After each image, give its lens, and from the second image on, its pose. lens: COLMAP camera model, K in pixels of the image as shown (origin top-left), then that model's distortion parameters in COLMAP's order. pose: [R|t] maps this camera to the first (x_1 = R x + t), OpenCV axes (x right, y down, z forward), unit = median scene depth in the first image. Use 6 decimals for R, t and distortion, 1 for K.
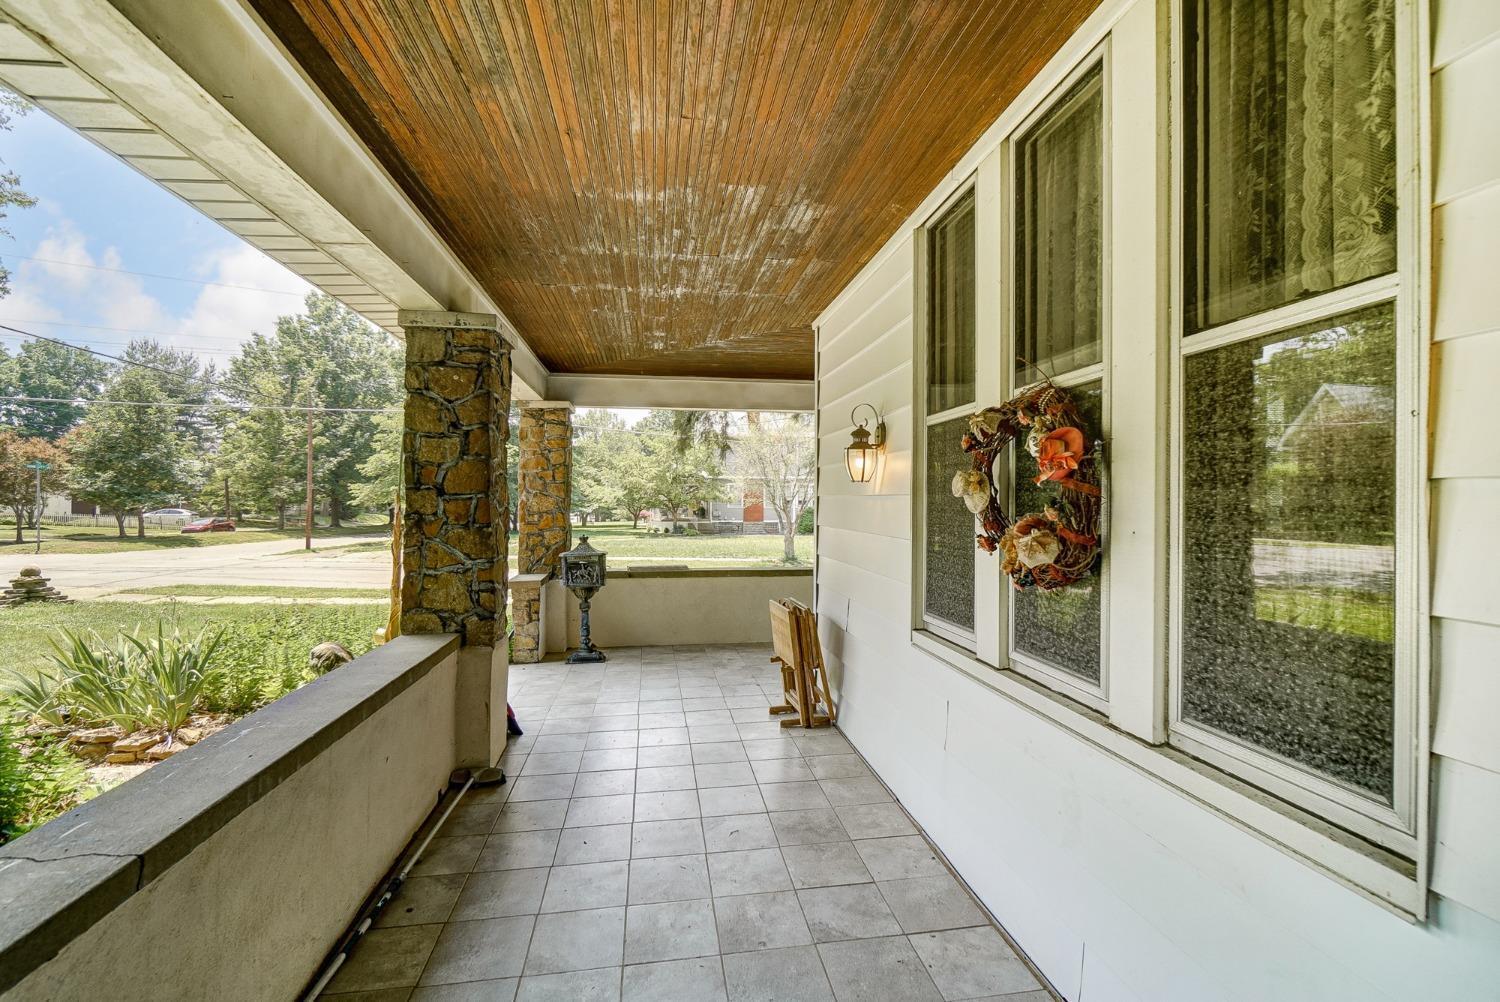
lens RADIAL K [[680.4, 0, 753.9], [0, 680.4, 509.6], [0, 0, 1]] dist [-0.052561, 0.021963]
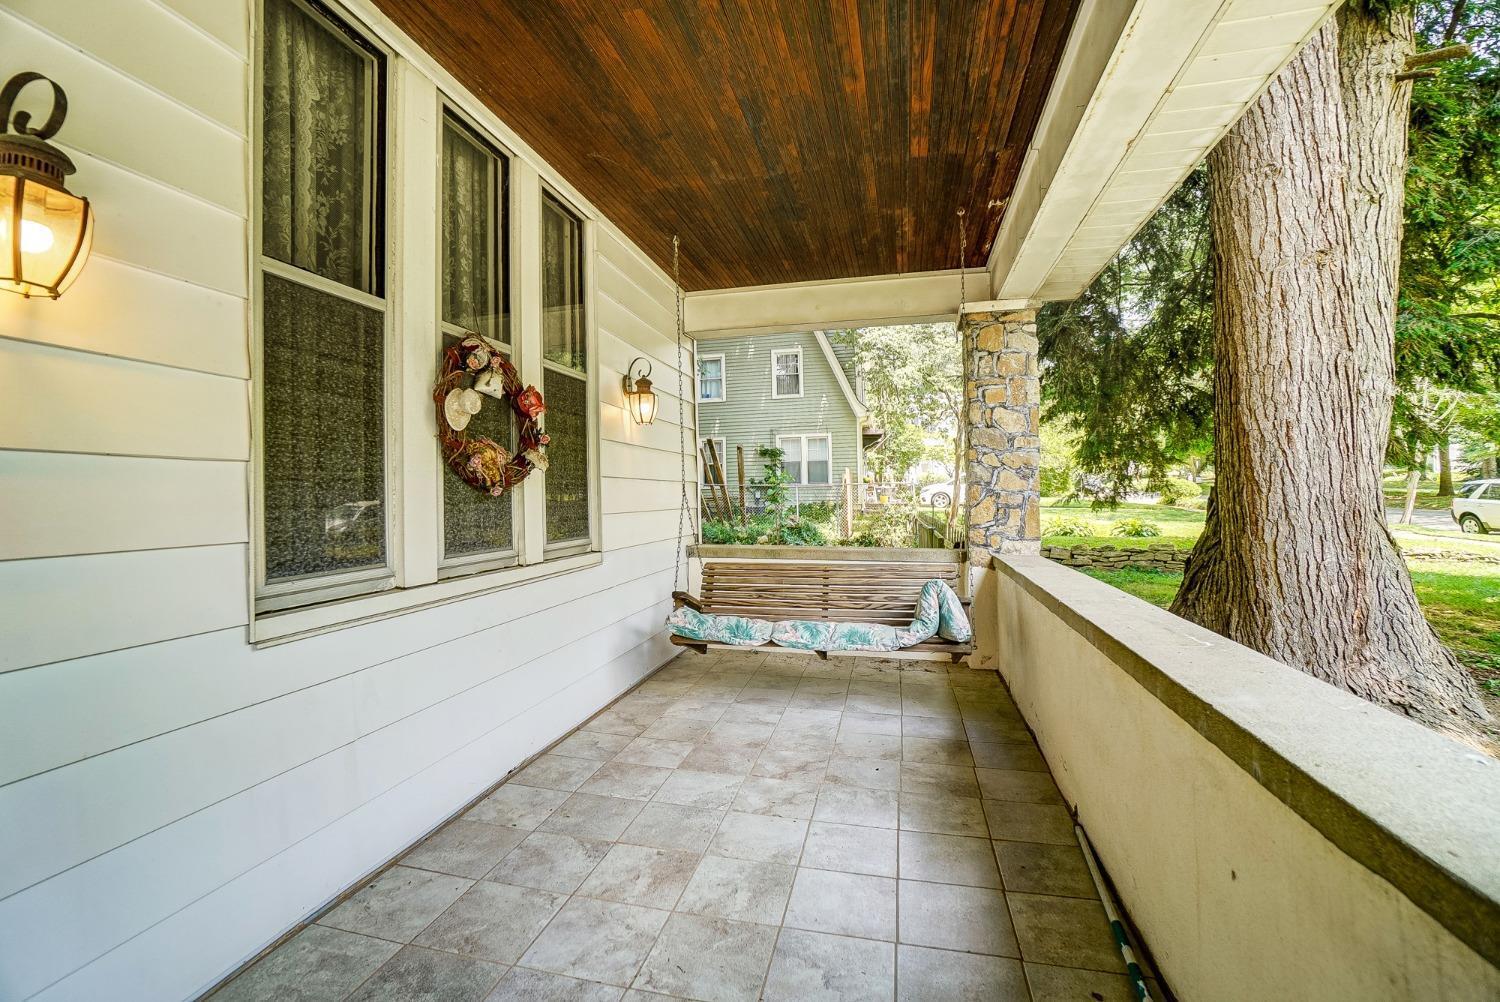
lens RADIAL K [[672.0, 0, 728.3], [0, 672.0, 482.5], [0, 0, 1]] dist [-0.037065, 0.000021]
pose [[-0.922090, 0.017763, 0.386567, -0.382344], [0.017875, 0.999835, -0.003305, 0.080905], [-0.386561, 0.003862, -0.922256, 1.507623]]
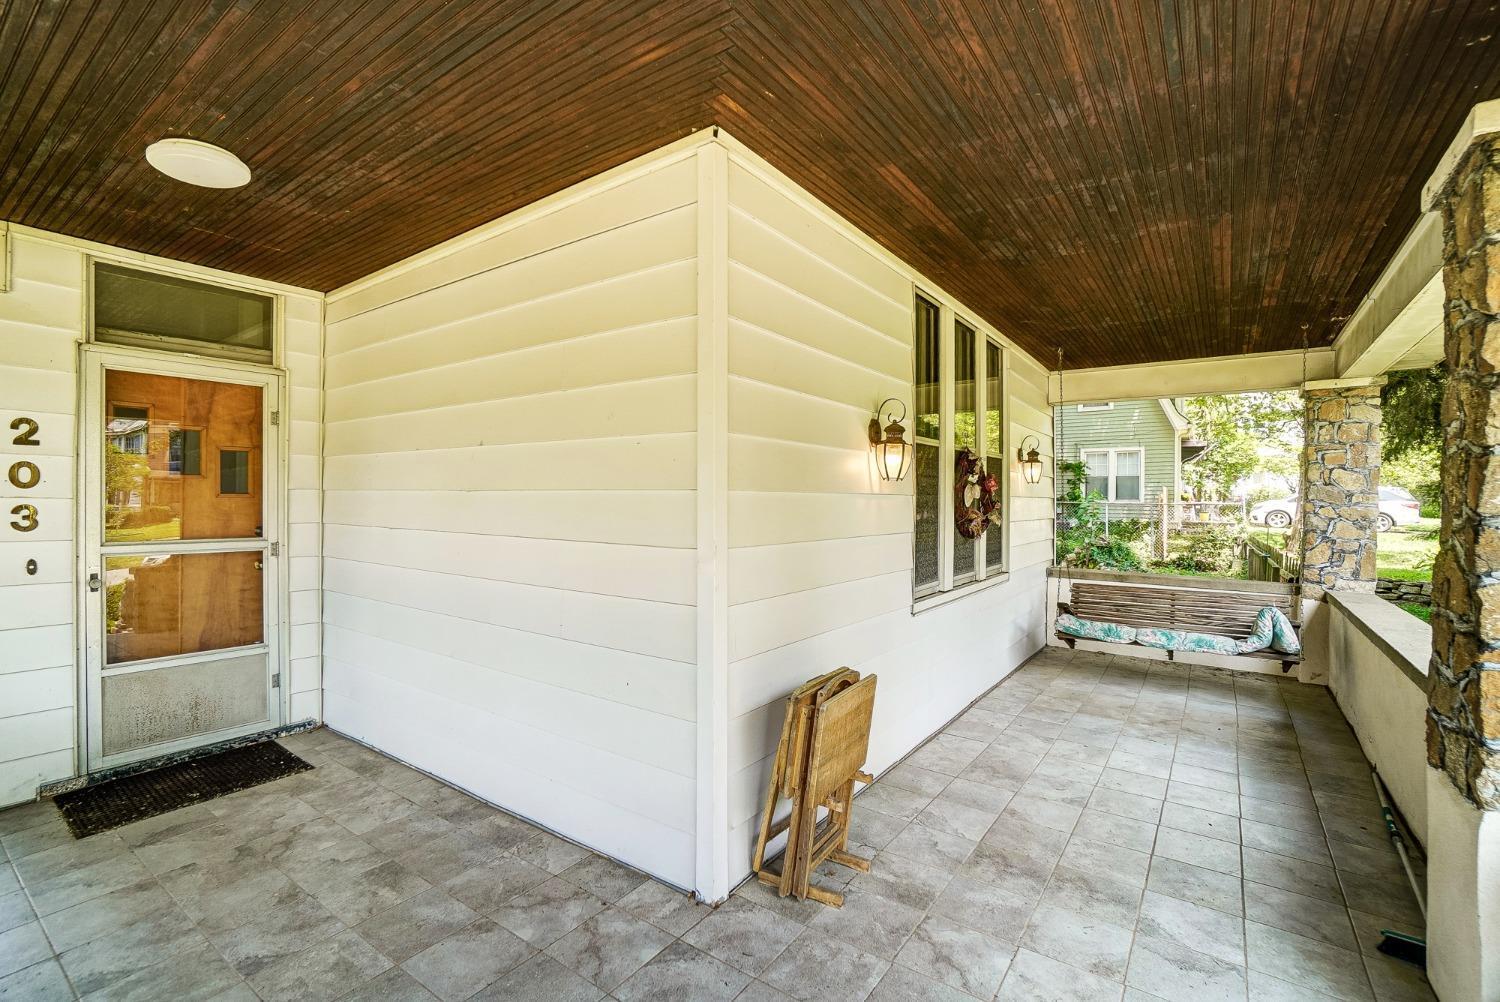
lens RADIAL K [[680.4, 0, 753.9], [0, 680.4, 509.6], [0, 0, 1]] dist [-0.052561, 0.021963]
pose [[-0.725709, -0.017408, 0.687782, -0.460063], [0.001096, 0.999649, 0.026459, -0.032780], [-0.688001, 0.019955, -0.725435, 2.353467]]
